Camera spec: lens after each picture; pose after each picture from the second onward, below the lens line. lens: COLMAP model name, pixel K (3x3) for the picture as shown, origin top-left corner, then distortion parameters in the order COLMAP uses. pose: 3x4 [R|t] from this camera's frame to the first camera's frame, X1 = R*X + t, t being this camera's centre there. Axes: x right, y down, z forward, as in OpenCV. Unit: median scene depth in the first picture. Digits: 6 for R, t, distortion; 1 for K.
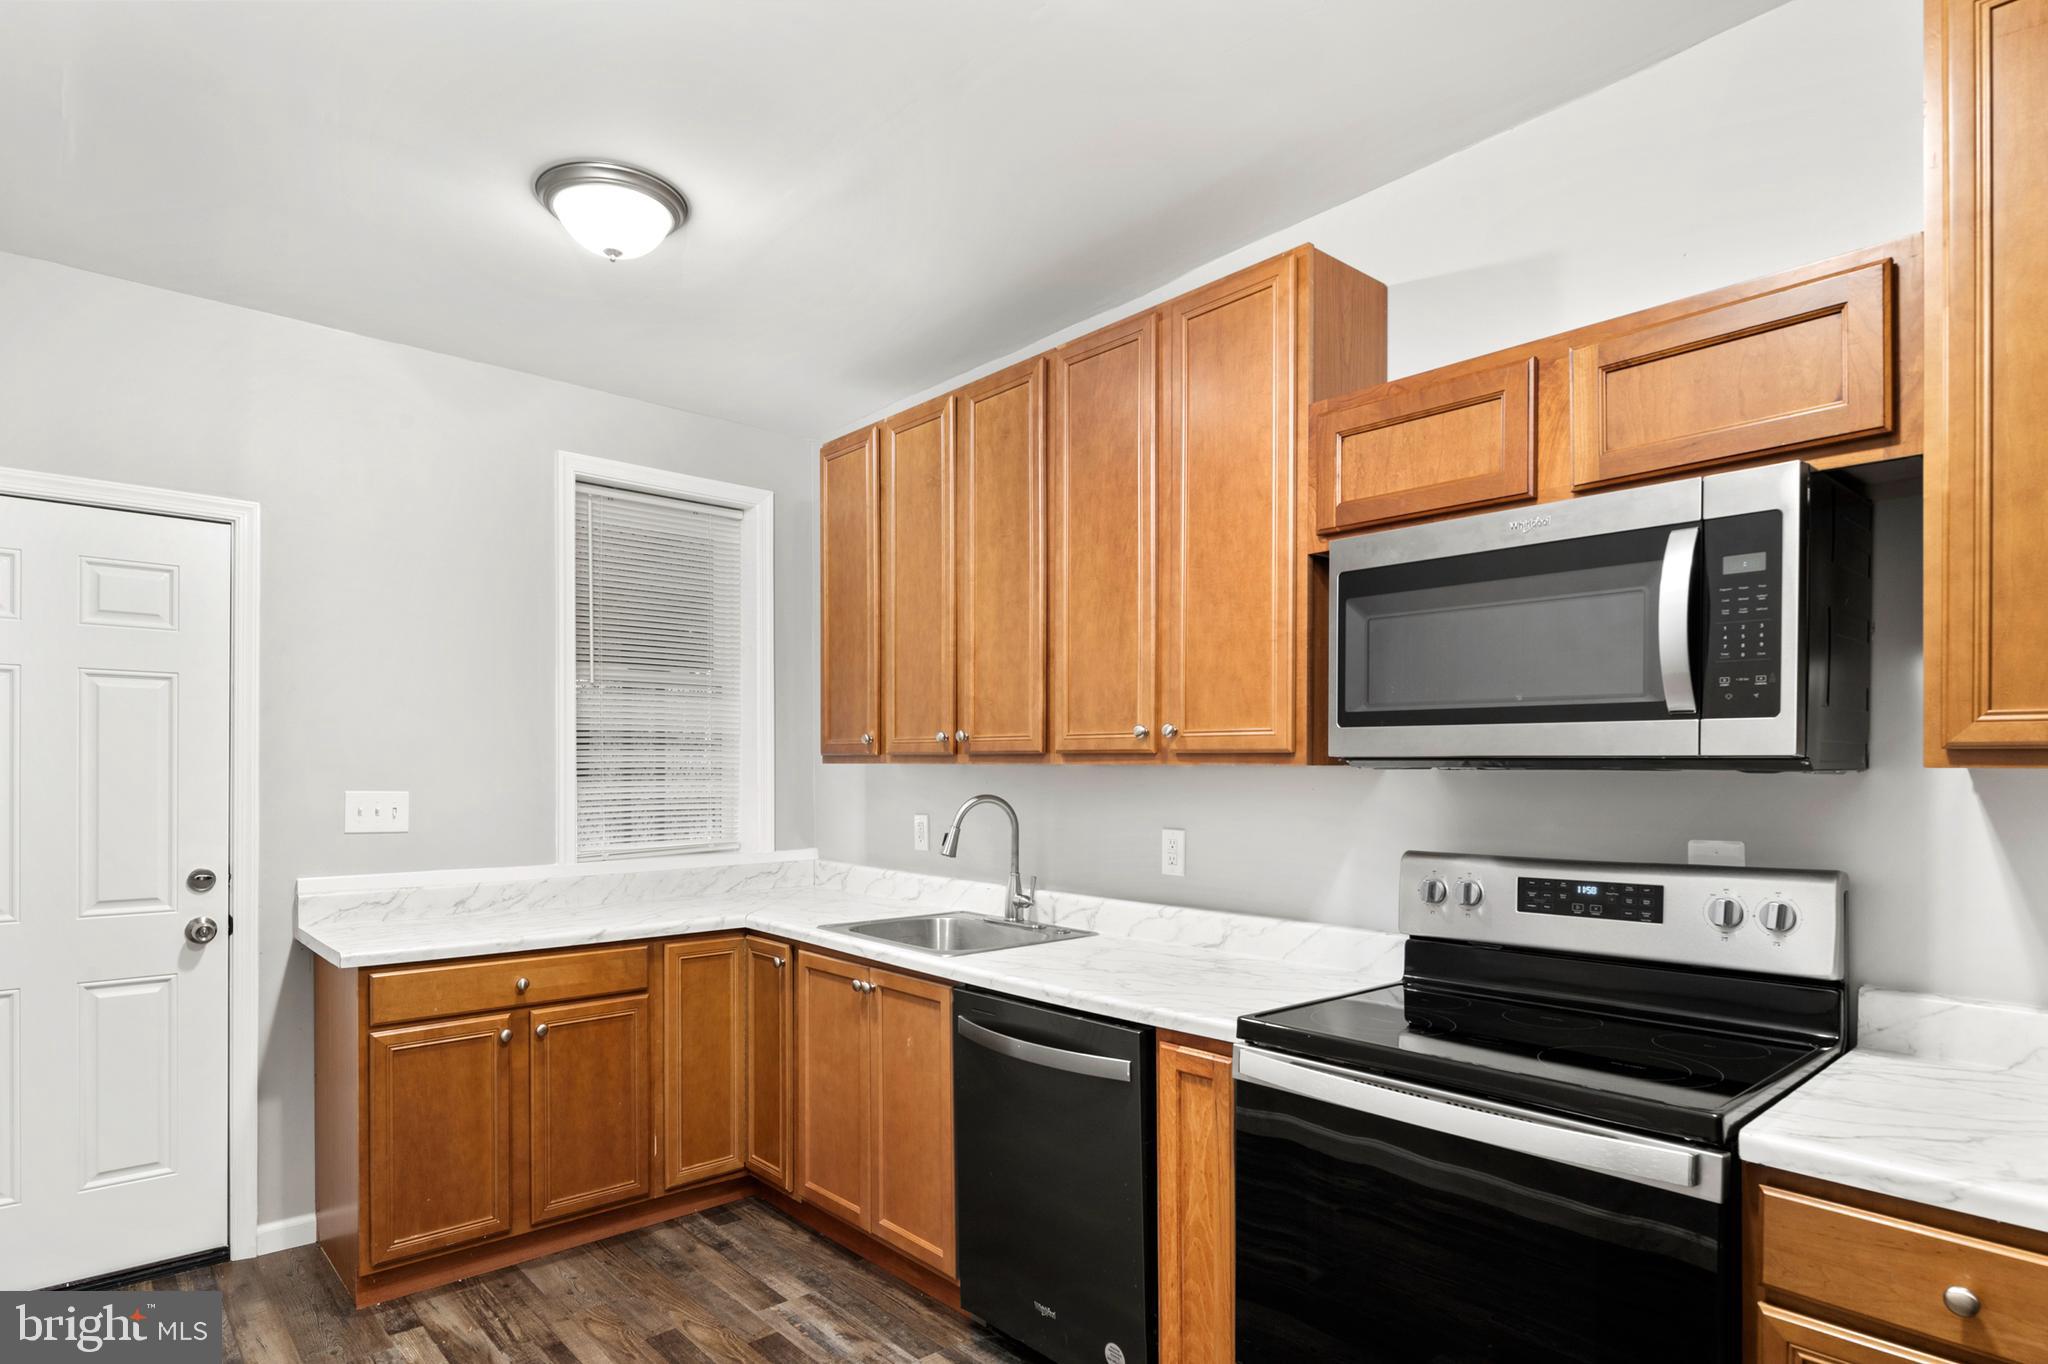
lens RADIAL K [[1108.0, 0, 1030.9], [0, 1108.0, 780.6], [0, 0, 1]] dist [-0.000568, -0.007803]
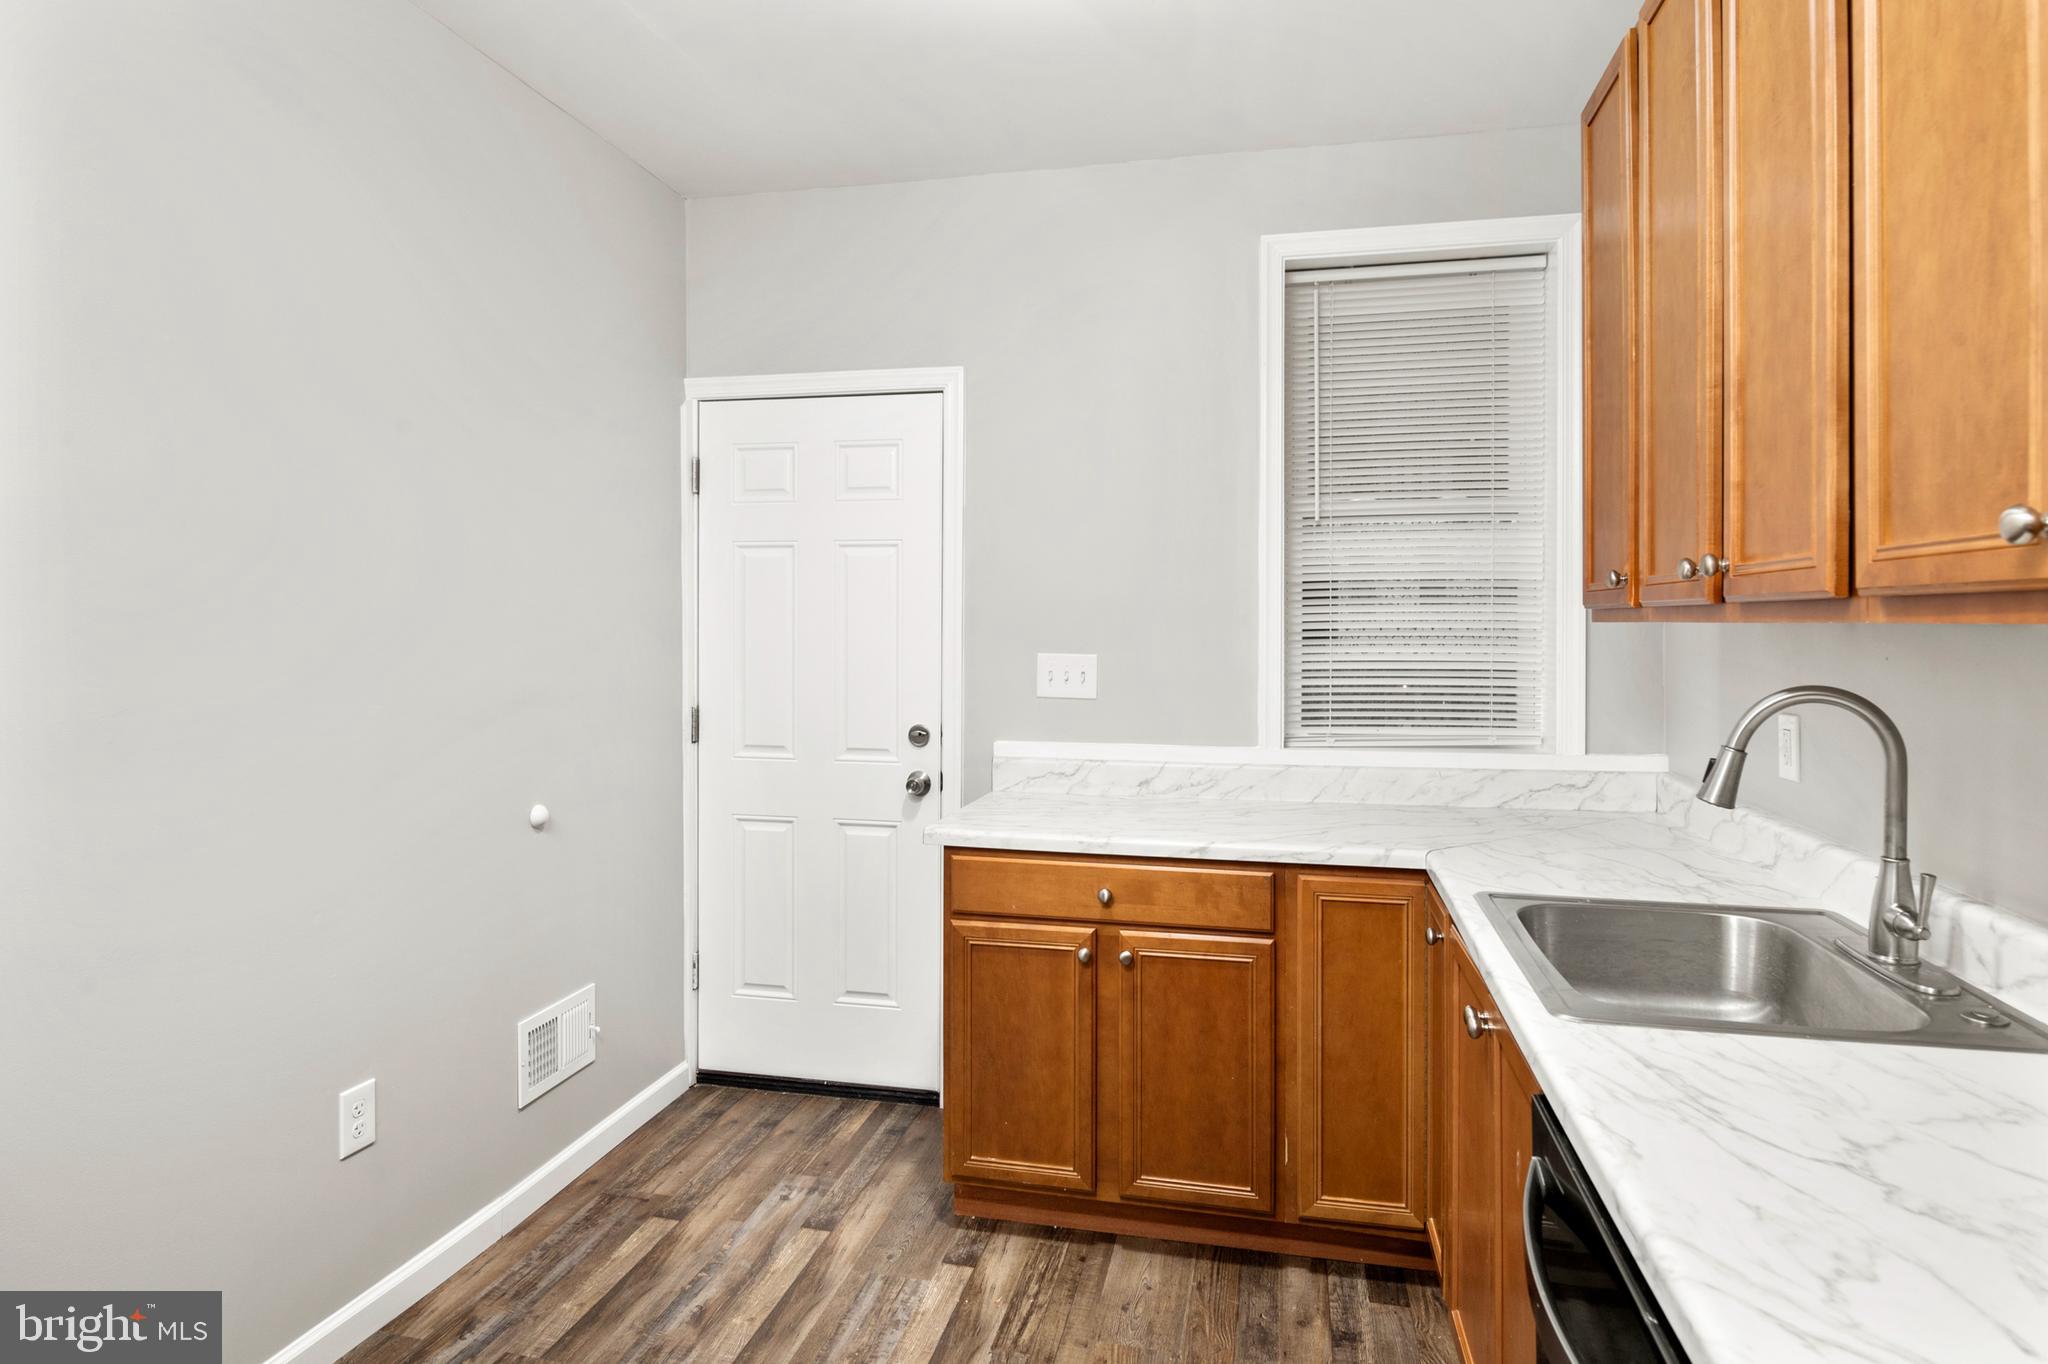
lens RADIAL K [[1108.0, 0, 1030.7], [0, 1108.0, 630.9], [0, 0, 1]] dist [-0.000568, -0.007803]
pose [[0.563233, 0.002709, -0.826294, 0.178074], [-0.007984, 0.999966, -0.002164, -0.008141], [0.826260, 0.007816, 0.563235, 0.487024]]
